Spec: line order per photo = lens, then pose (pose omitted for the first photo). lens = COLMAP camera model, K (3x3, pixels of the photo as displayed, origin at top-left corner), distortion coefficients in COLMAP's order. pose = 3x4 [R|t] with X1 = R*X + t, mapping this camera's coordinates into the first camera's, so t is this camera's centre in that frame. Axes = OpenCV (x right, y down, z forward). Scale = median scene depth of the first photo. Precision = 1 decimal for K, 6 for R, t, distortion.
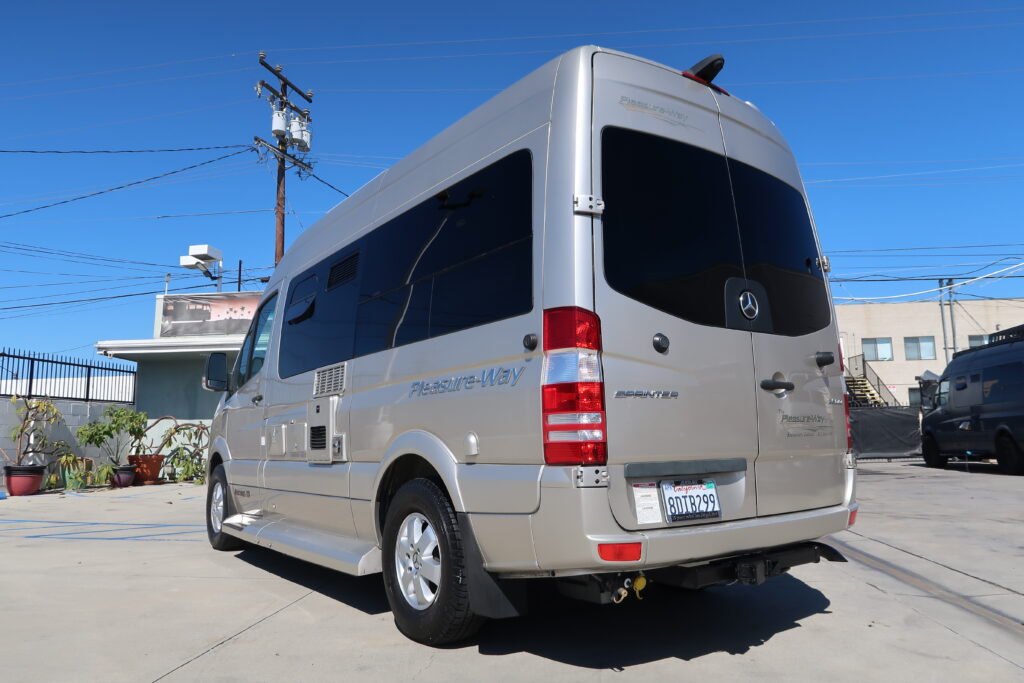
lens RADIAL K [[750.4, 0, 513.2], [0, 750.4, 367.8], [0, 0, 1]] dist [-0.007214, 0.002909]
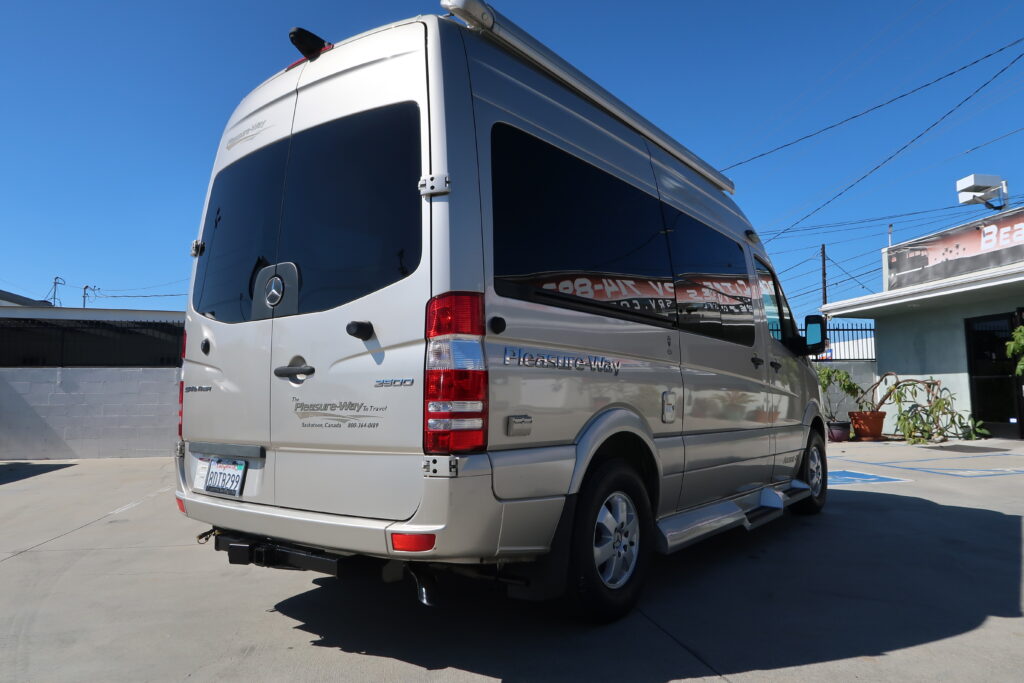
lens RADIAL K [[750.4, 0, 513.2], [0, 750.4, 367.8], [0, 0, 1]] dist [-0.007214, 0.002909]
pose [[0.221968, -0.026937, -0.974682, 0.371403], [0.099028, 0.995072, -0.004948, 0.014471], [0.970012, -0.095423, 0.223542, 0.299051]]
